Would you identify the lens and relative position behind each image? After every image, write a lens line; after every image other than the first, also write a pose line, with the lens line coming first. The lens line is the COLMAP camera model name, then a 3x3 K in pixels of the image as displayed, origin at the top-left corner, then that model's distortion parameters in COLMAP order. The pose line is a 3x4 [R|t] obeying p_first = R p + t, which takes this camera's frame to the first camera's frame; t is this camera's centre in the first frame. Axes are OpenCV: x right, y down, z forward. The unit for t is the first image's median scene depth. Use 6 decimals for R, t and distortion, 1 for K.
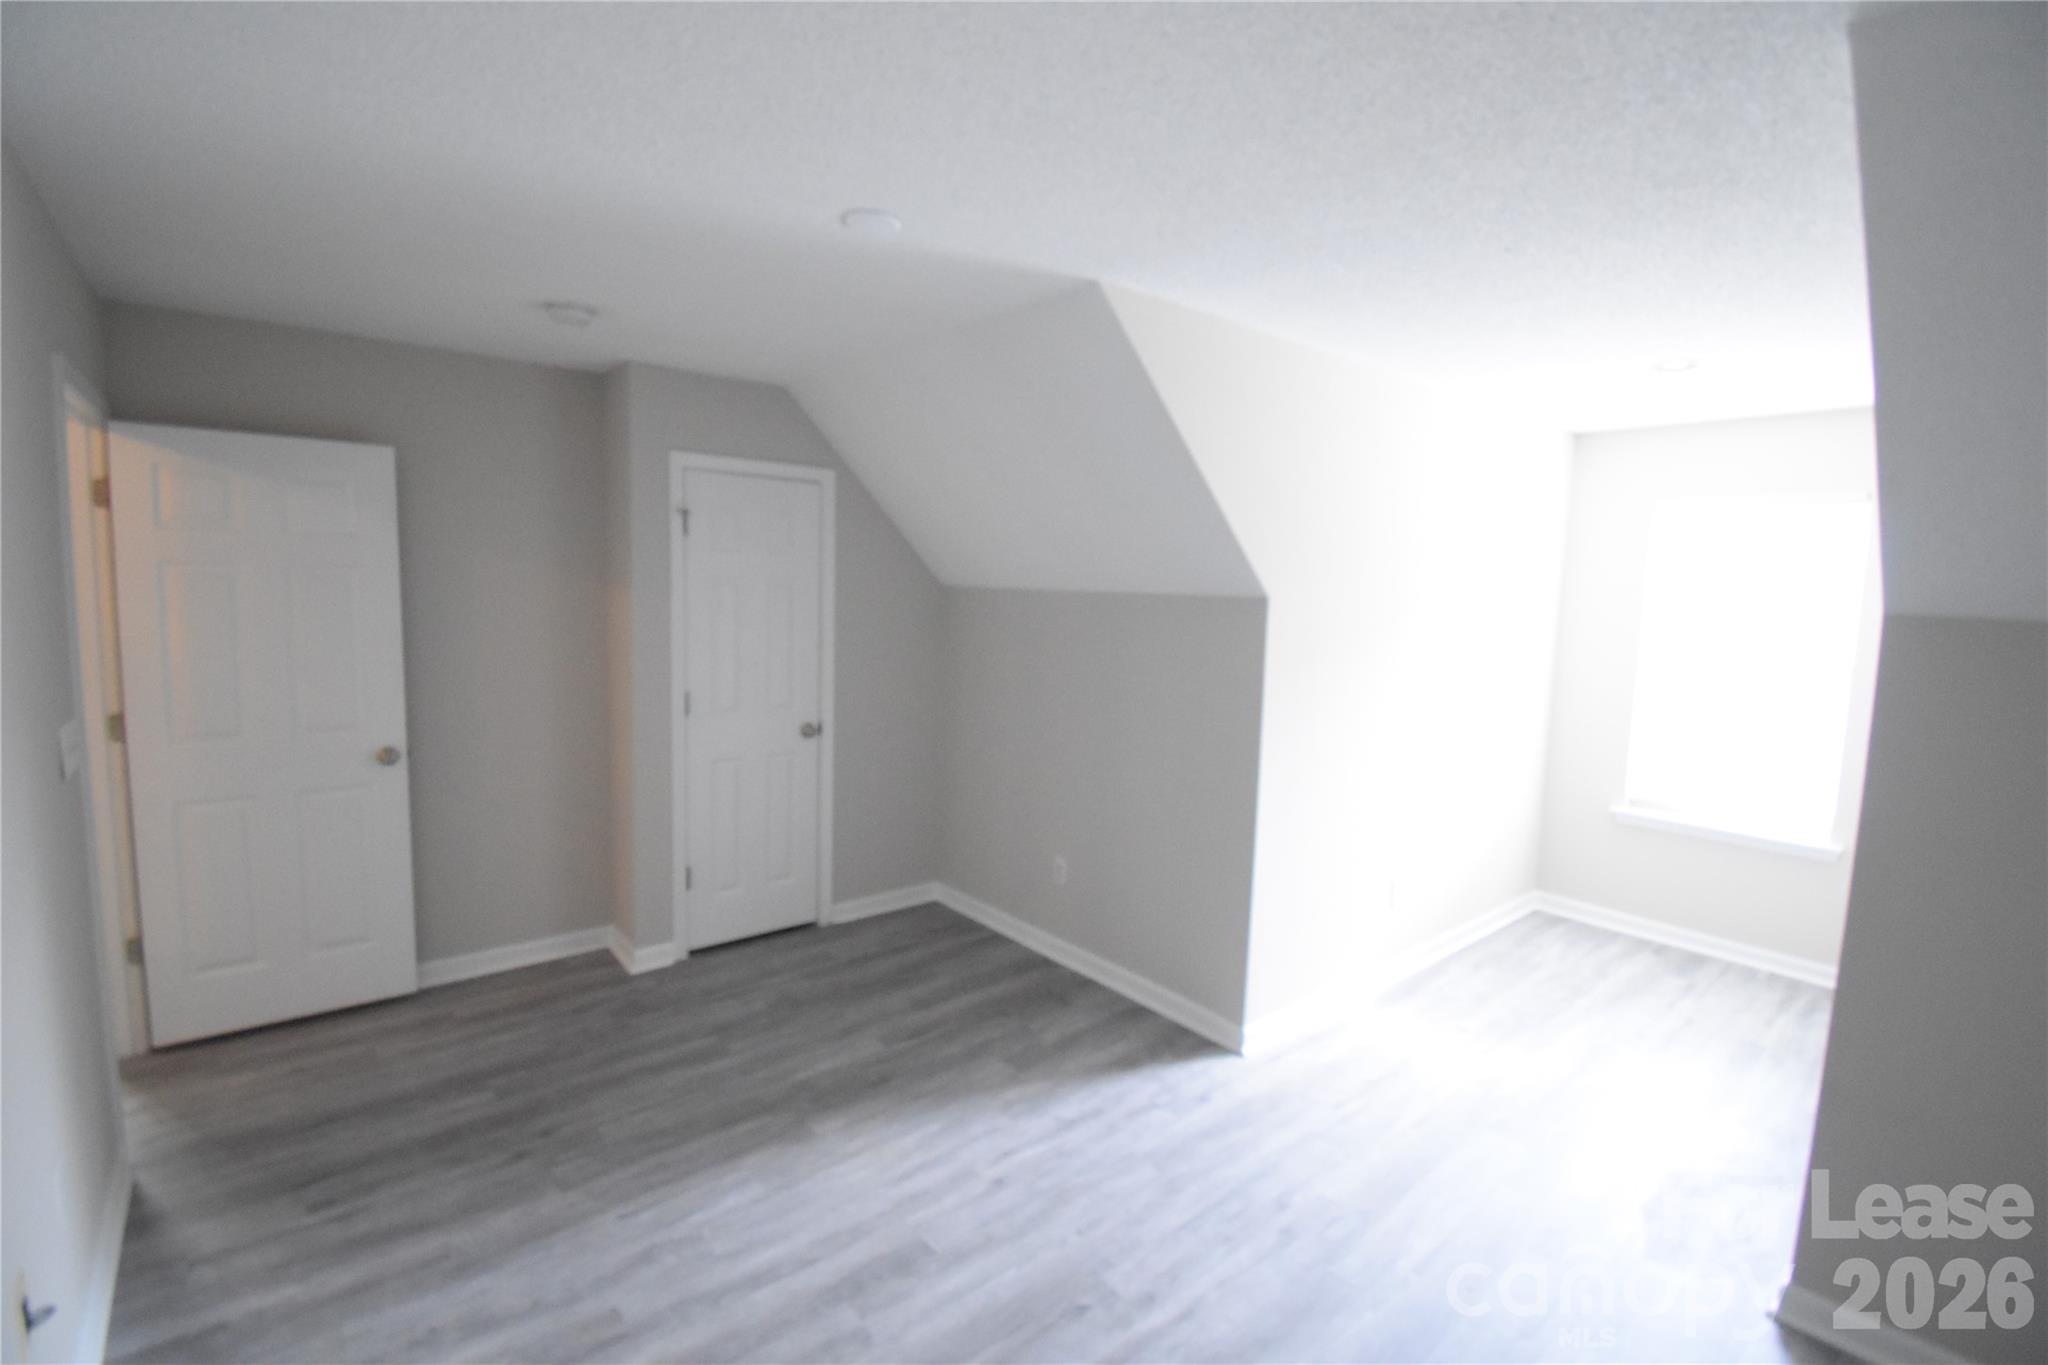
lens RADIAL K [[898.8, 0, 1024.0], [0, 898.8, 682.5], [0, 0, 1]] dist [0.021028, -0.027389]
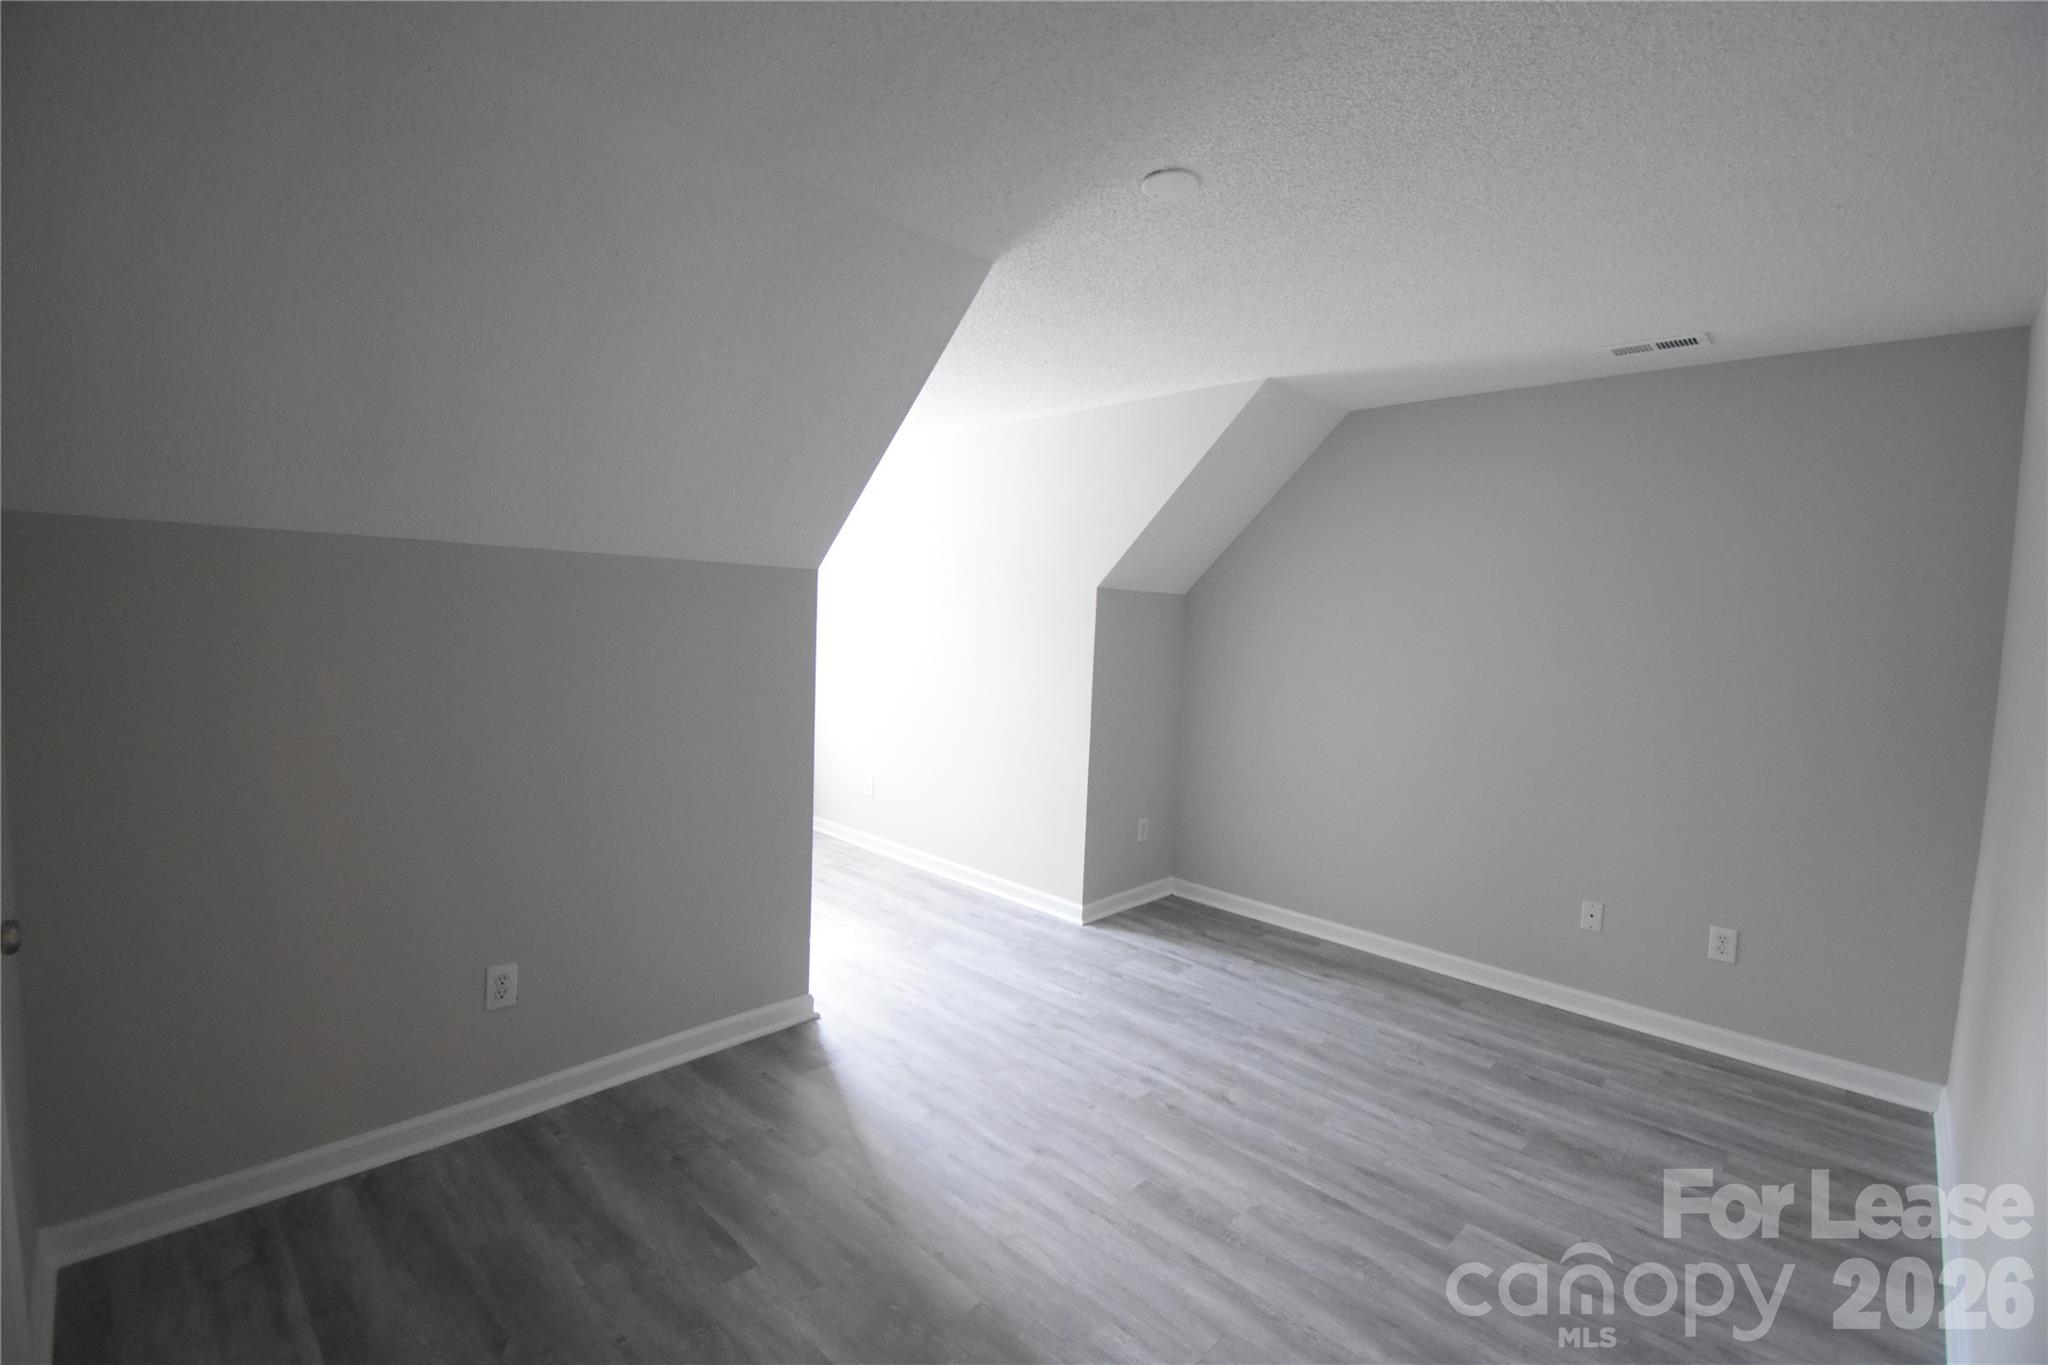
lens RADIAL K [[898.8, 0, 1024.0], [0, 898.8, 682.5], [0, 0, 1]] dist [0.021028, -0.027389]
pose [[-0.112653, -0.105274, 0.988042, -0.997458], [0.061774, 0.991706, 0.112708, -0.085543], [-0.991712, 0.073732, -0.105216, 1.112089]]
